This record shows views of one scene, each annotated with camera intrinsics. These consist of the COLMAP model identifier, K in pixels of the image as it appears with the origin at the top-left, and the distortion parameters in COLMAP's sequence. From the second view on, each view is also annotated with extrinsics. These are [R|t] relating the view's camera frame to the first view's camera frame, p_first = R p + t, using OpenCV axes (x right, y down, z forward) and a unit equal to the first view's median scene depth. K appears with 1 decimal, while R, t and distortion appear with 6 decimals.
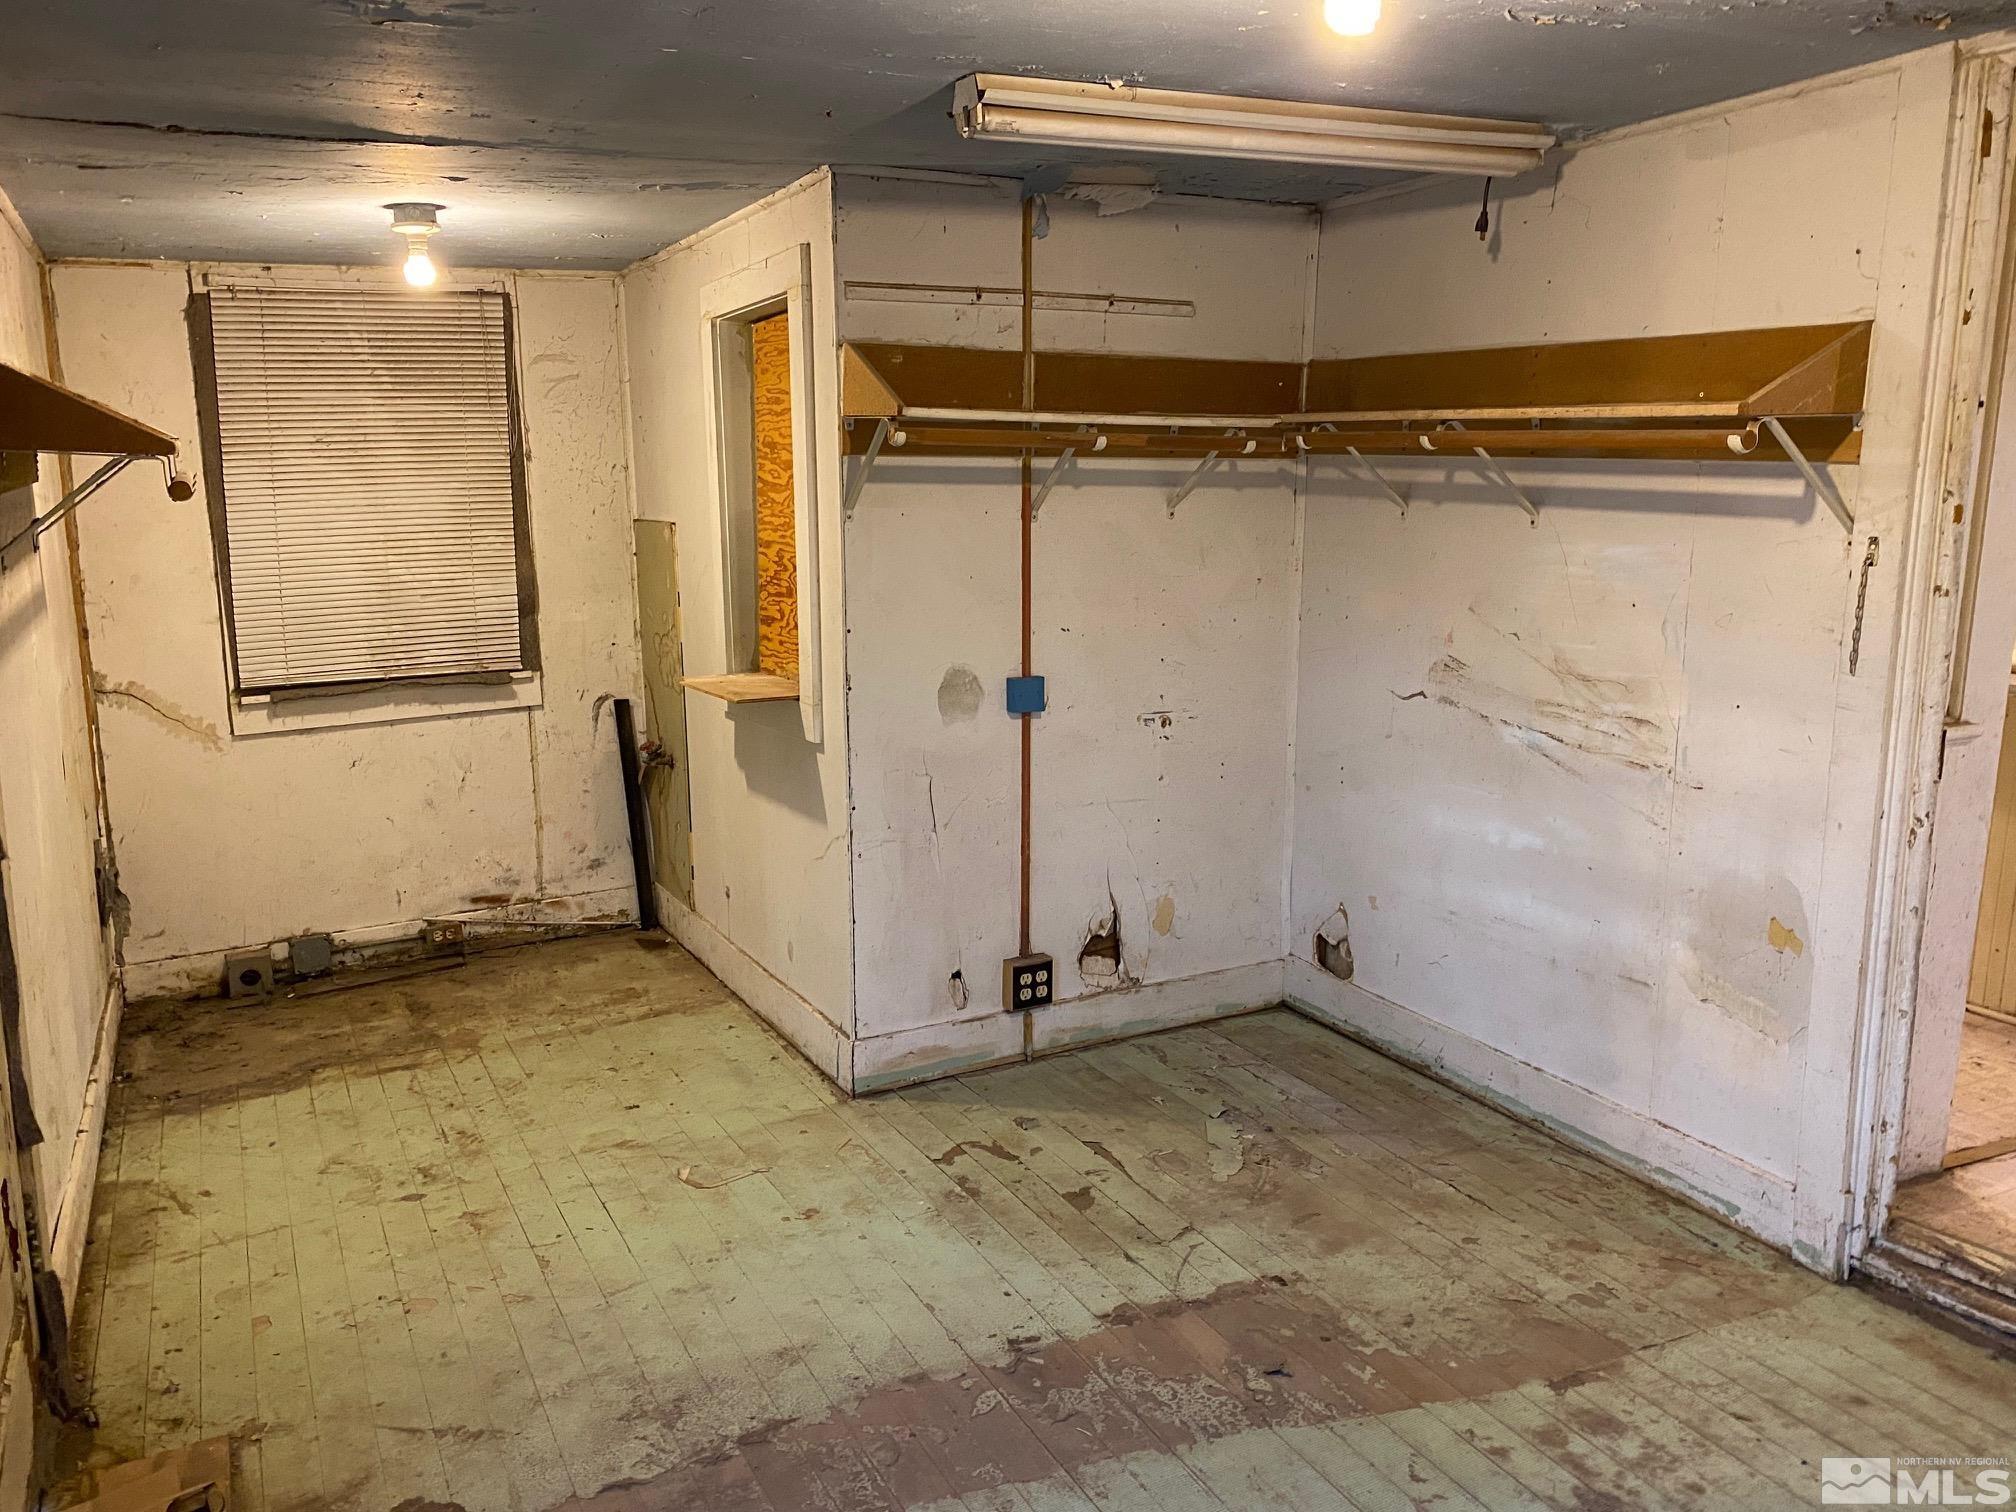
lens RADIAL K [[1536.9, 0, 999.7], [0, 1536.9, 750.8], [0, 0, 1]] dist [0.028543, -0.037509]
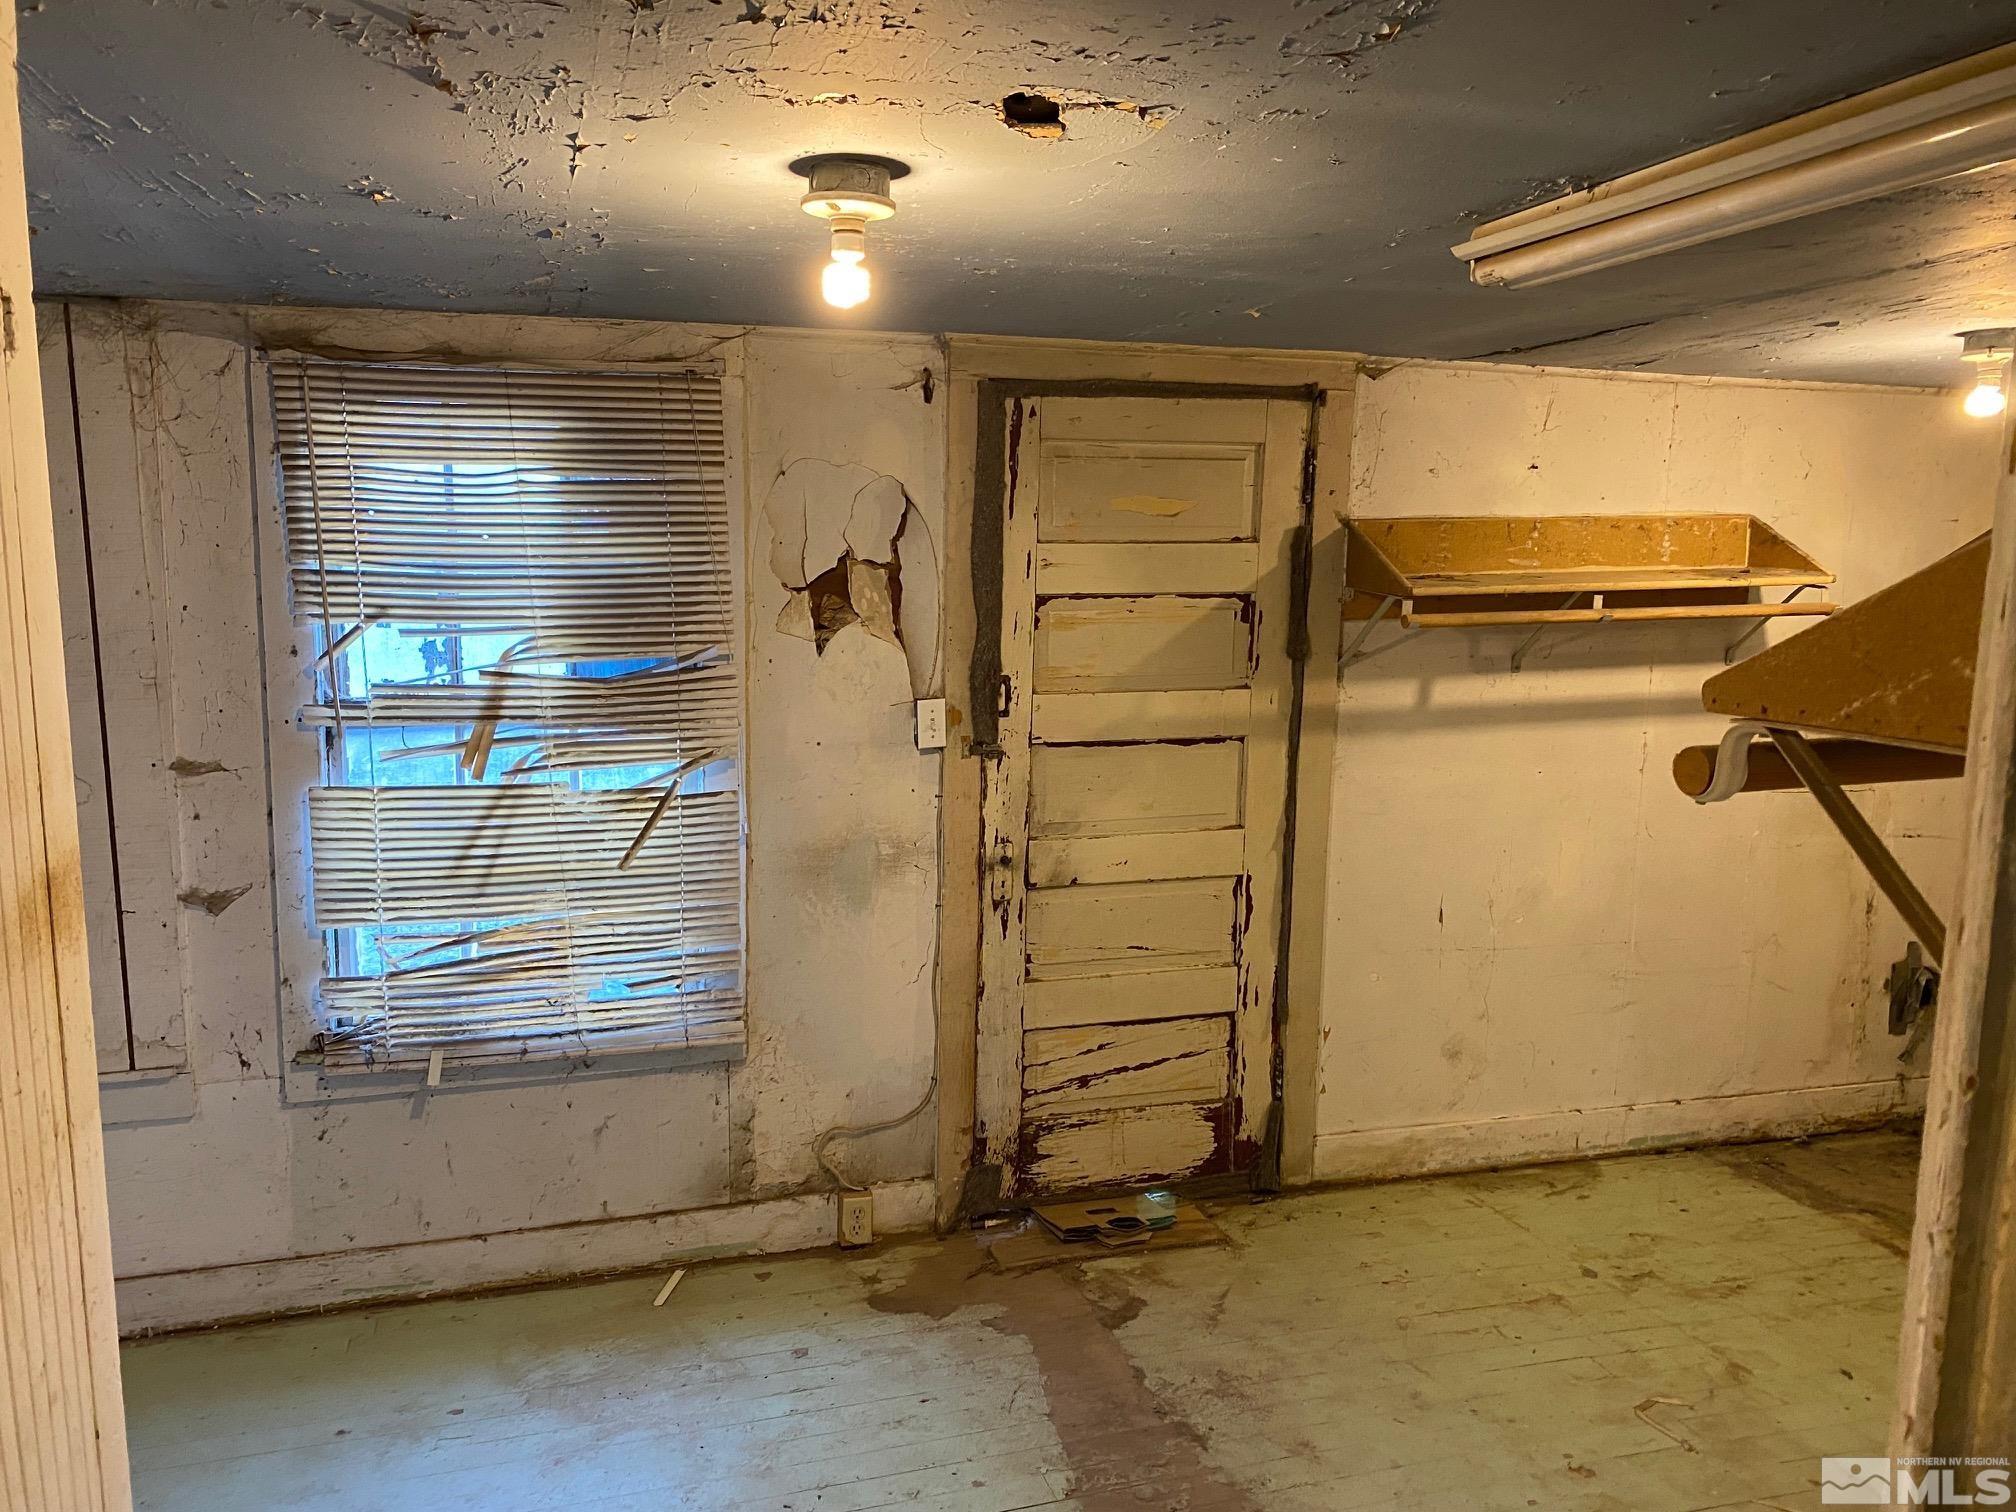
lens RADIAL K [[1536.9, 0, 999.7], [0, 1536.9, 750.8], [0, 0, 1]] dist [0.028543, -0.037509]
pose [[-0.186486, 0.149002, -0.971093, 0.826406], [-0.188713, 0.964594, 0.184245, -0.221985], [0.964163, 0.217617, -0.151764, 0.807944]]
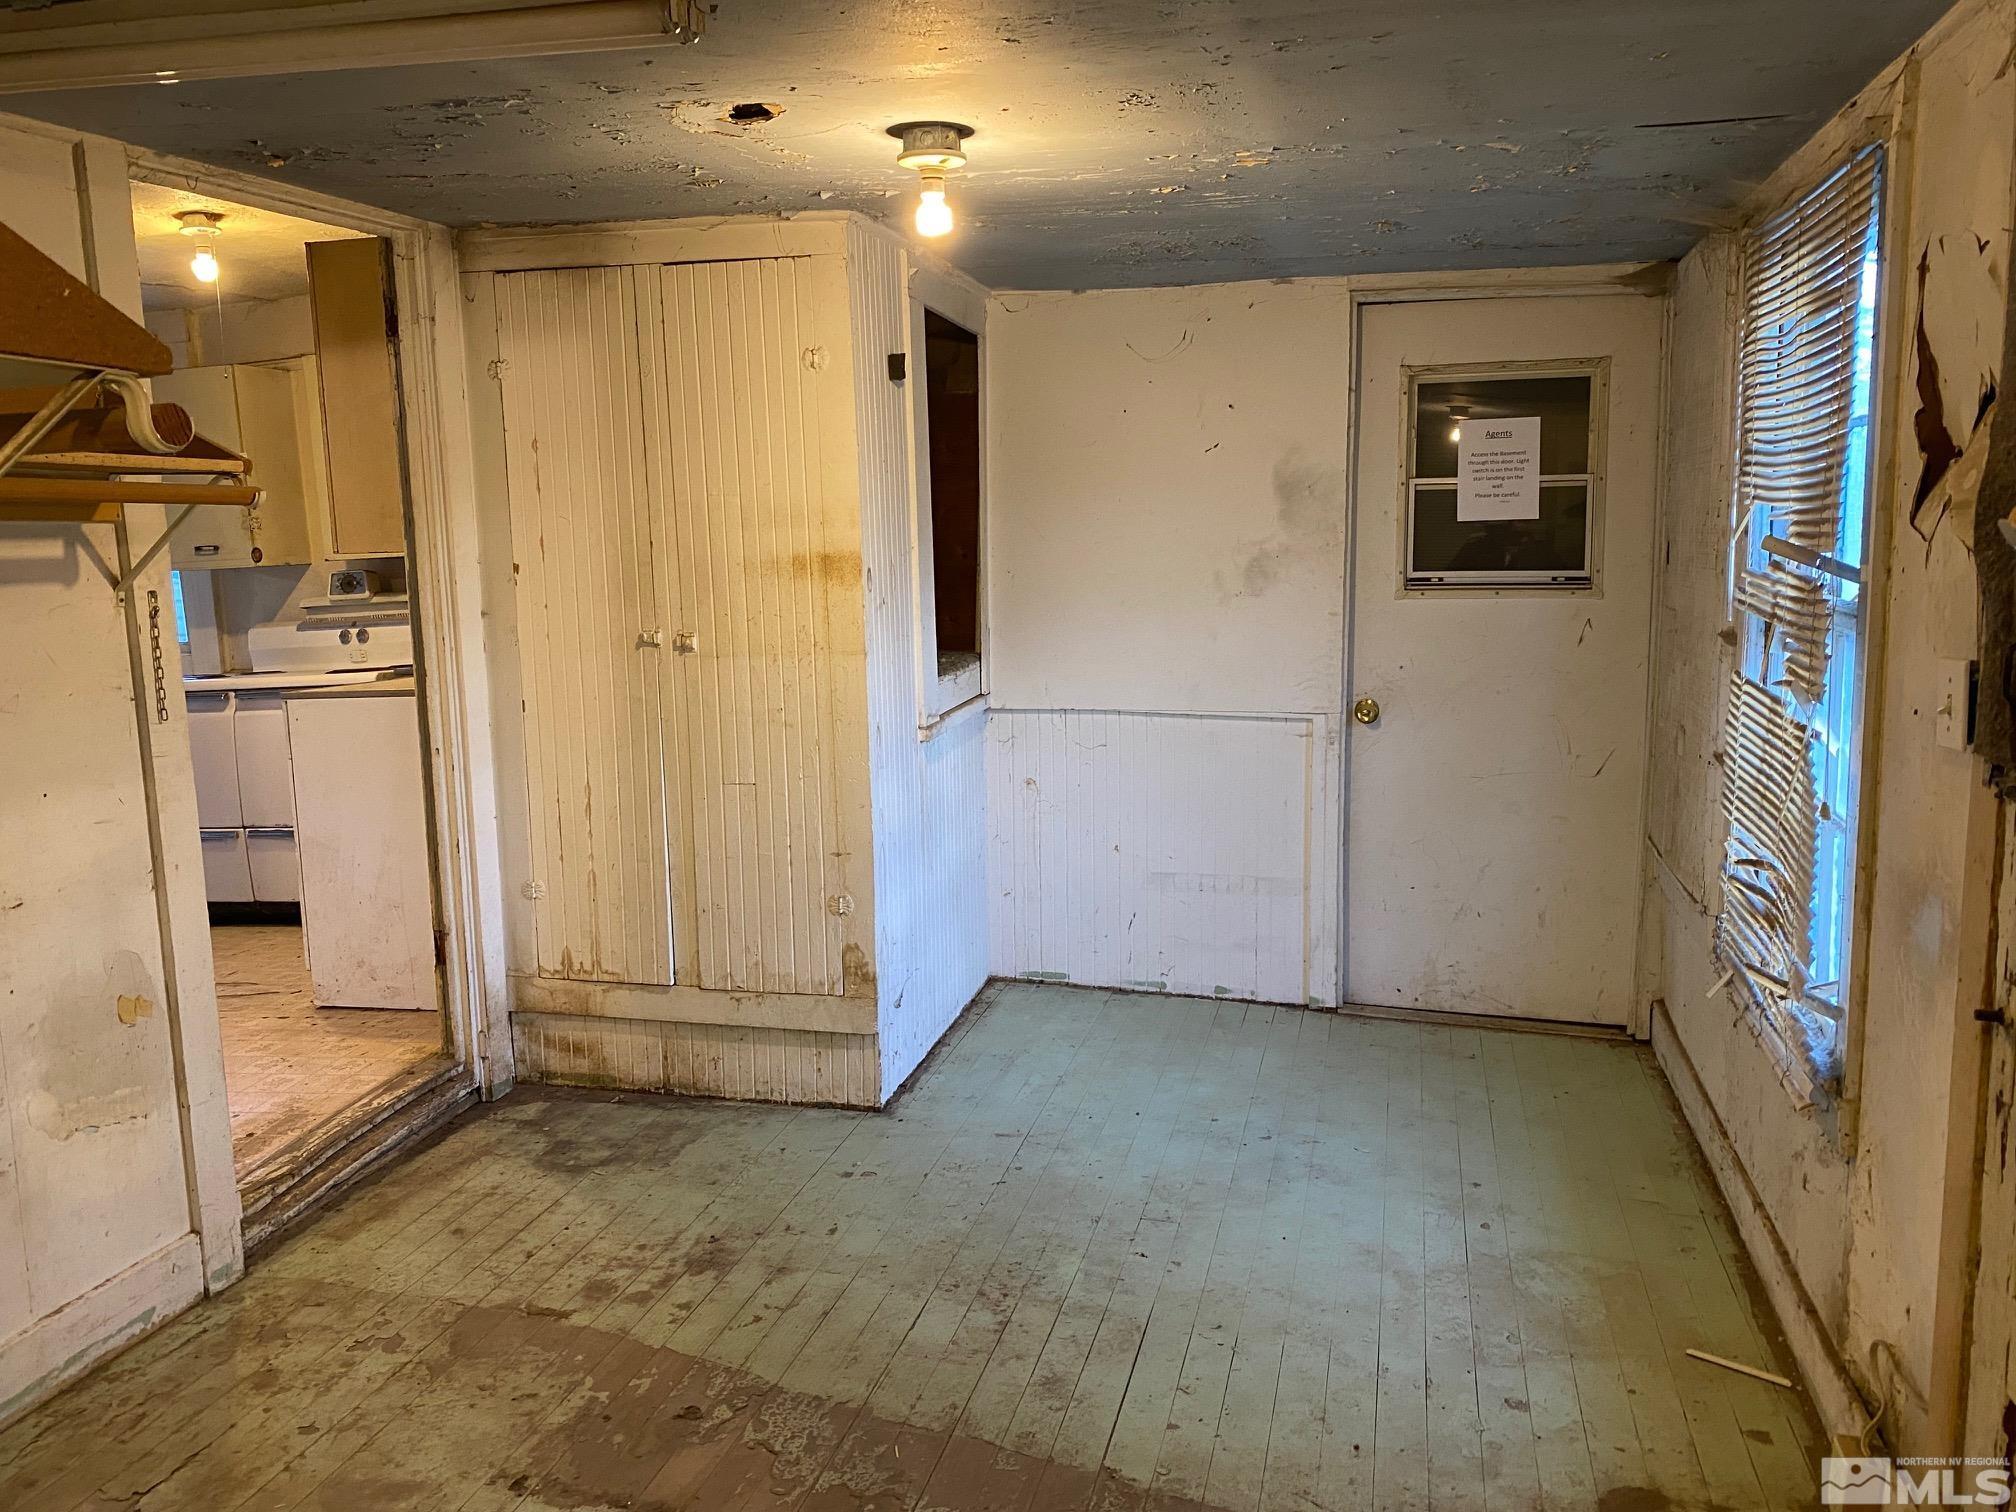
lens RADIAL K [[1536.9, 0, 999.7], [0, 1536.9, 750.8], [0, 0, 1]] dist [0.028543, -0.037509]
pose [[-0.742157, -0.084134, 0.664924, -0.546424], [0.148919, 0.946590, 0.285990, -0.237403], [-0.653472, 0.311269, -0.689989, 1.312654]]
